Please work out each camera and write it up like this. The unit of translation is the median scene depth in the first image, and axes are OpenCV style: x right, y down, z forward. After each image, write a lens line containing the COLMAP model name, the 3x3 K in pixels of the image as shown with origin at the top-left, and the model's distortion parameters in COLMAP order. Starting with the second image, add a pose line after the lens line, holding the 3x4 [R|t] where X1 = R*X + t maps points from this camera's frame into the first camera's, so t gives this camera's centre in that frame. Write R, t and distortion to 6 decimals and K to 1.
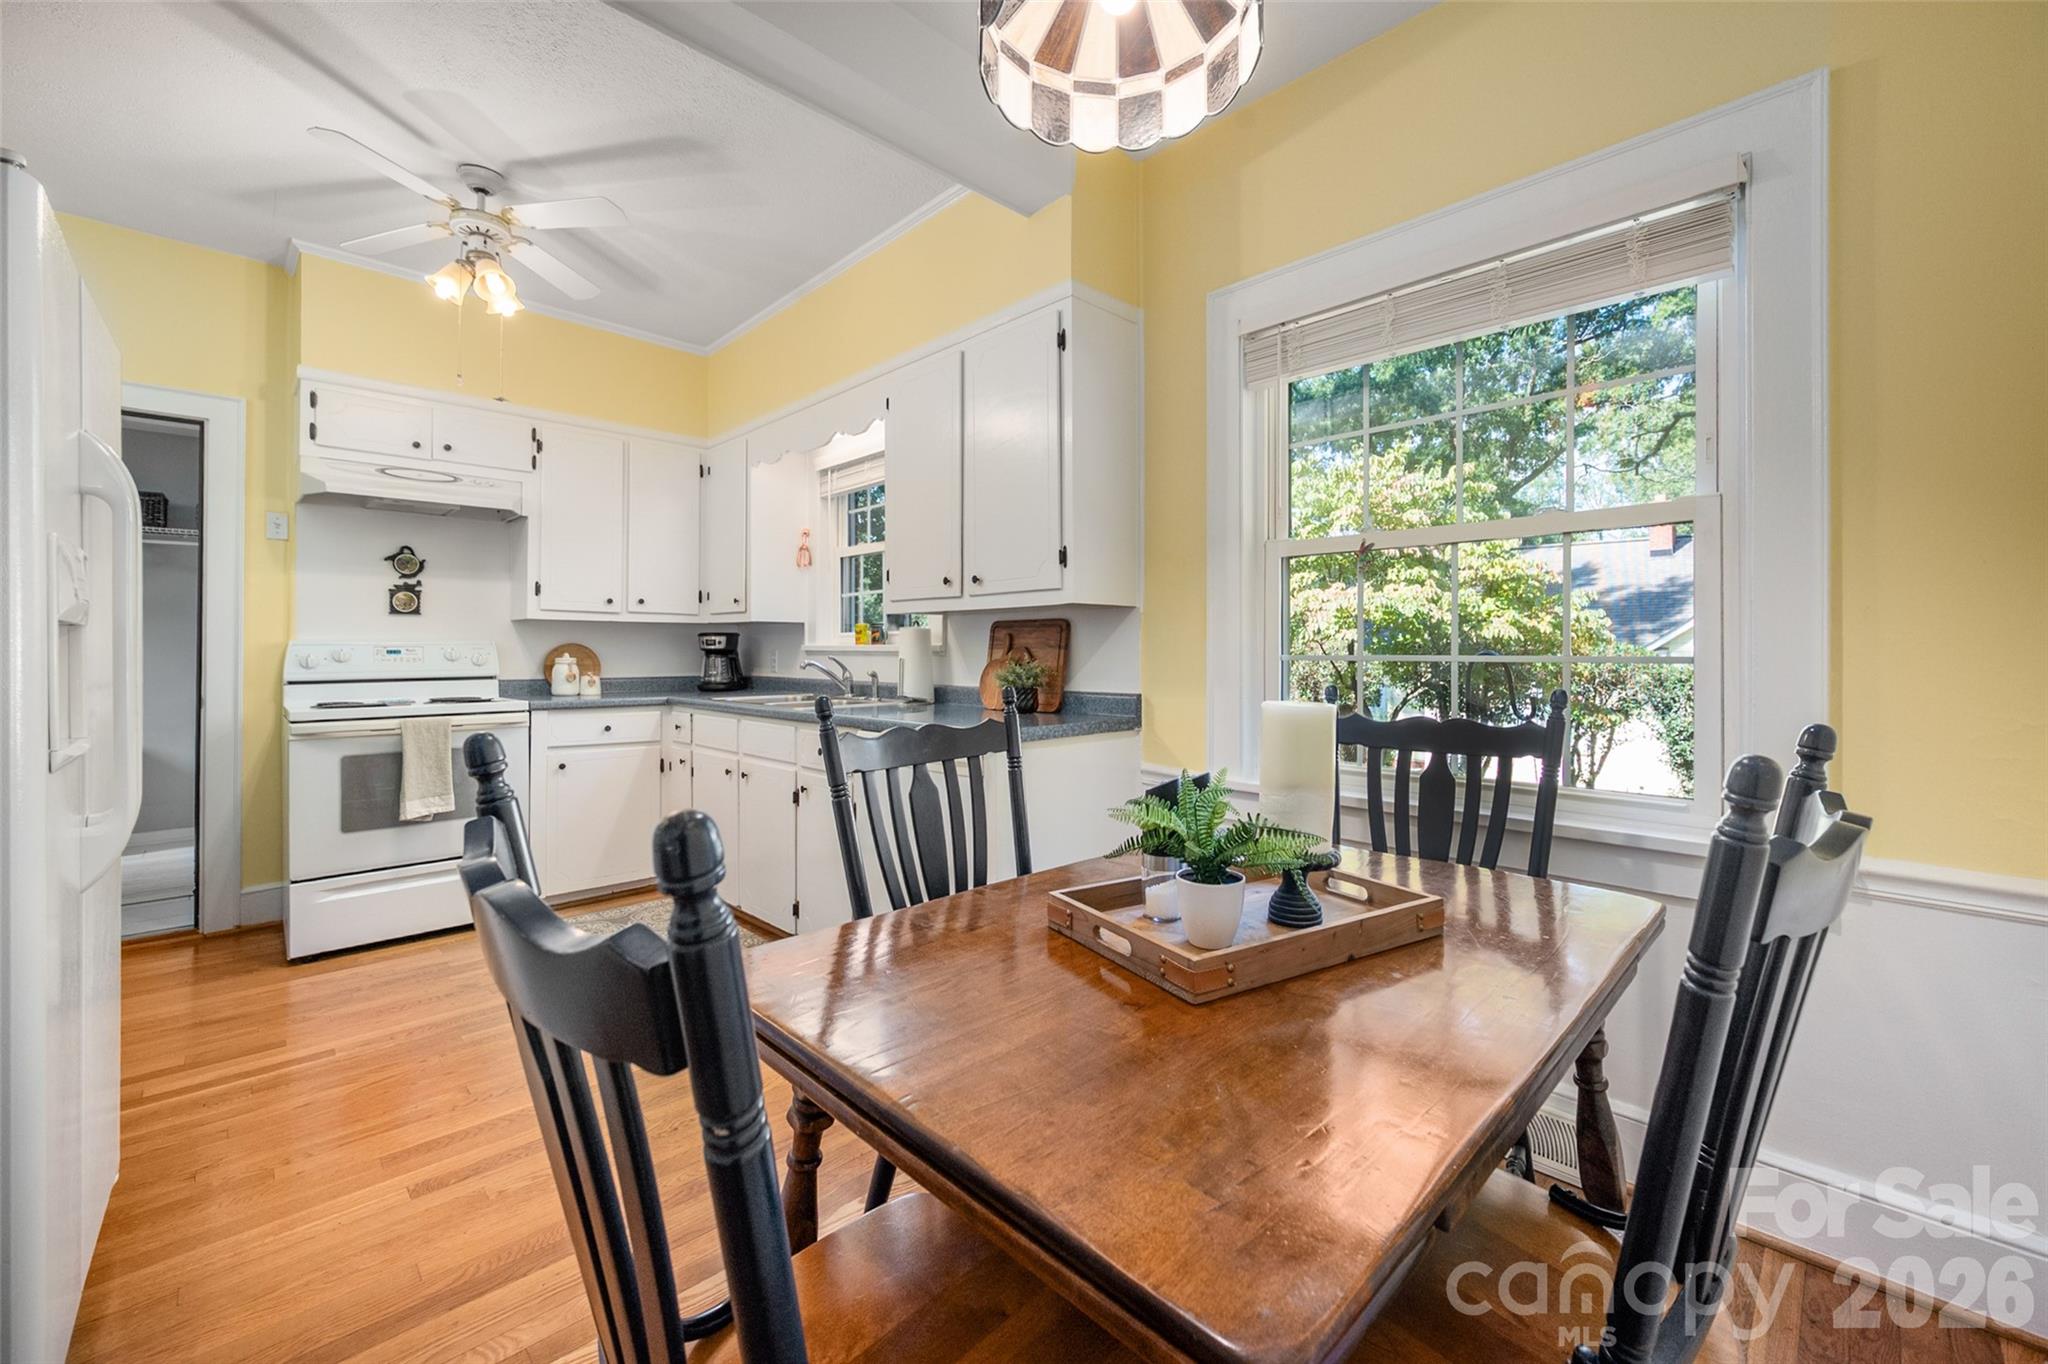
lens RADIAL K [[828.1, 0, 1024.8], [0, 828.1, 663.6], [0, 0, 1]] dist [0.000052, -0.000132]
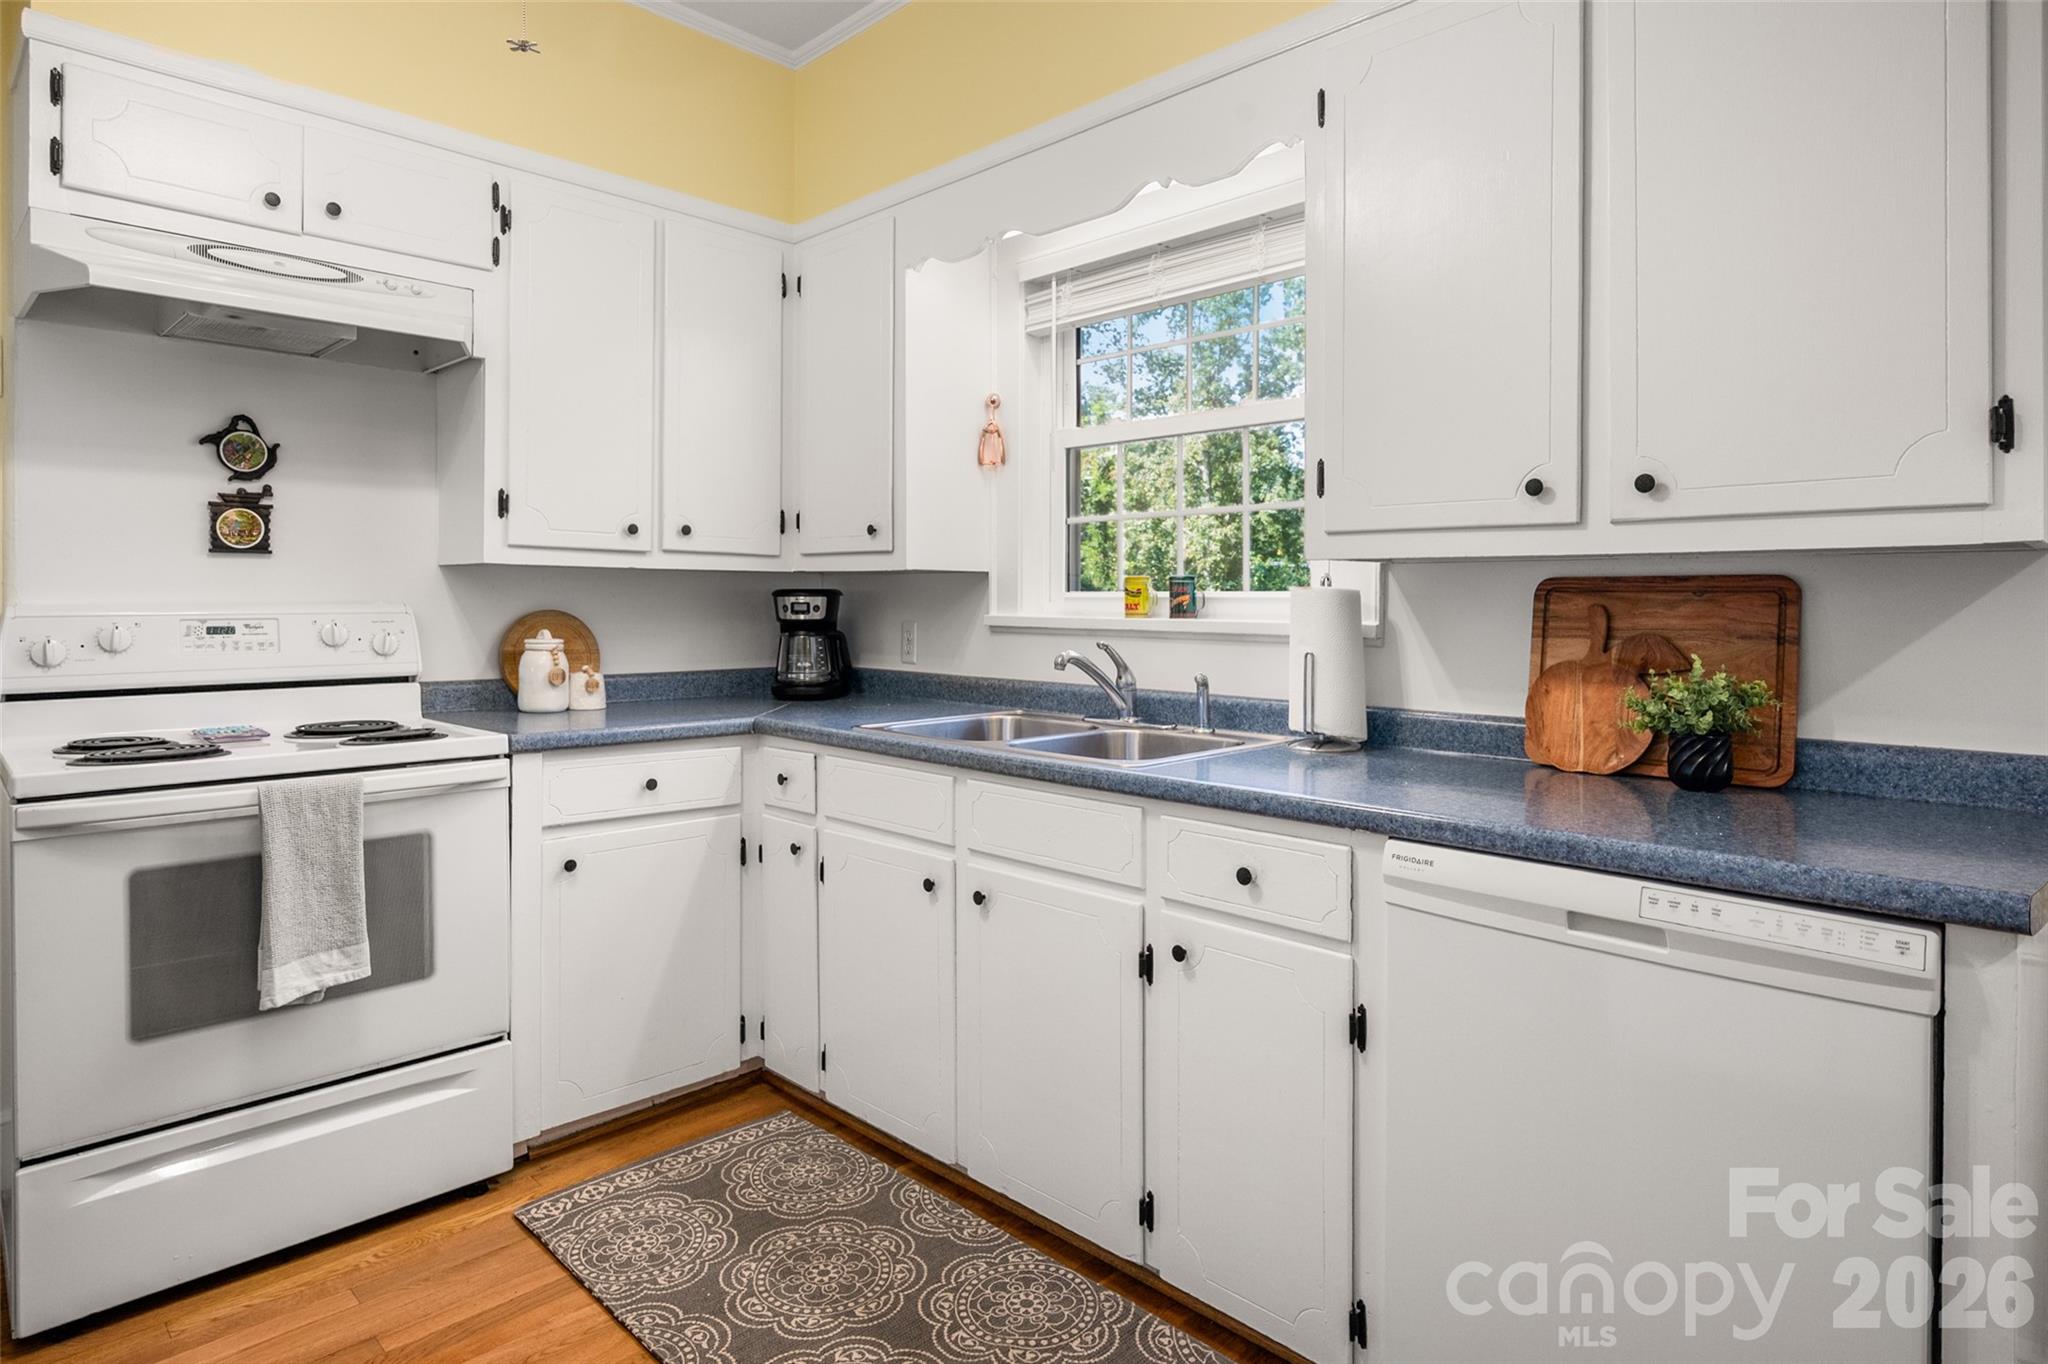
lens RADIAL K [[1123.5, 0, 1012.8], [0, 1123.5, 634.4], [0, 0, 1]] dist [-0.003386, 0.001504]
pose [[0.999823, 0.004850, 0.018180, -0.295052], [-0.005105, 0.999889, 0.013993, -0.022488], [-0.018110, -0.014084, 0.999737, 0.316778]]
